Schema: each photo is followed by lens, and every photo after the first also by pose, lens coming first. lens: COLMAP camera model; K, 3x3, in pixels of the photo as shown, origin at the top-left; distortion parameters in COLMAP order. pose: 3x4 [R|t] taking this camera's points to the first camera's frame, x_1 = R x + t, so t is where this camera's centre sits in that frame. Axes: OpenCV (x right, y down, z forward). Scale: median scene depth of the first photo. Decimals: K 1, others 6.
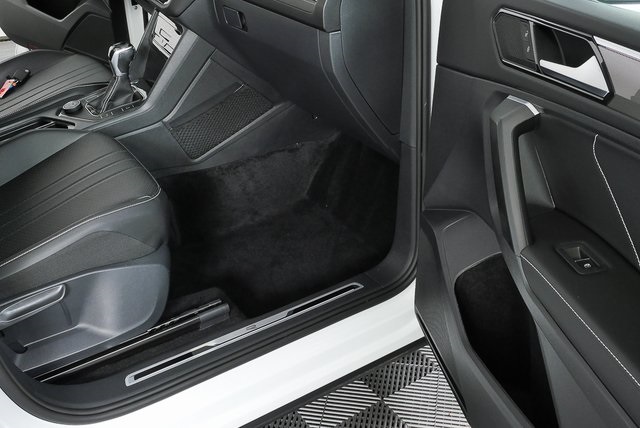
lens RADIAL K [[712.4, 0, 318.2], [0, 712.4, 214.7], [0, 0, 1]] dist [0.022194, 0.000000]
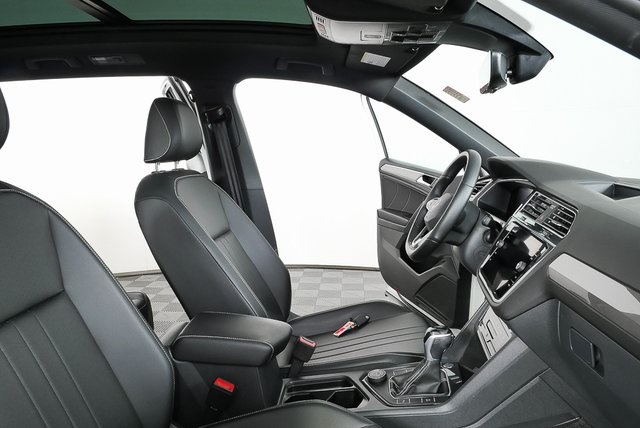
lens RADIAL K [[466.2, 0, 317.2], [0, 466.2, 207.5], [0, 0, 1]] dist [-0.043060, 0.012129]
pose [[0.800850, 0.118783, -0.586966, -0.067067], [-0.326632, 0.908149, -0.261873, -0.166971], [0.501946, 0.401443, 0.766089, 0.384320]]
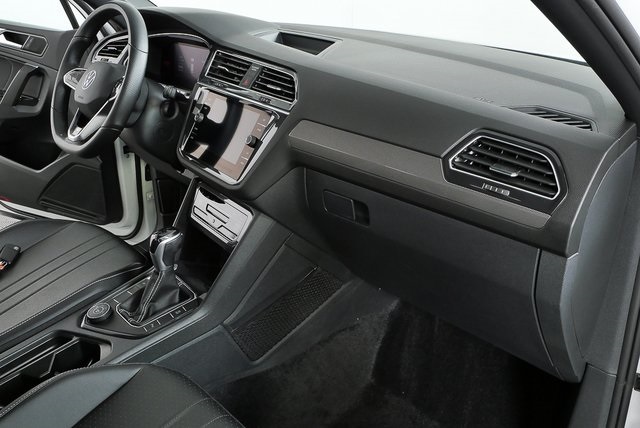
lens RADIAL K [[584.1, 0, 321.2], [0, 584.1, 197.5], [0, 0, 1]] dist [-0.035156, 0.085457]
pose [[0.981665, -0.048584, 0.184319, -0.219111], [0.073353, 0.988792, -0.130039, -0.174366], [-0.175936, 0.141175, 0.974226, 0.329814]]
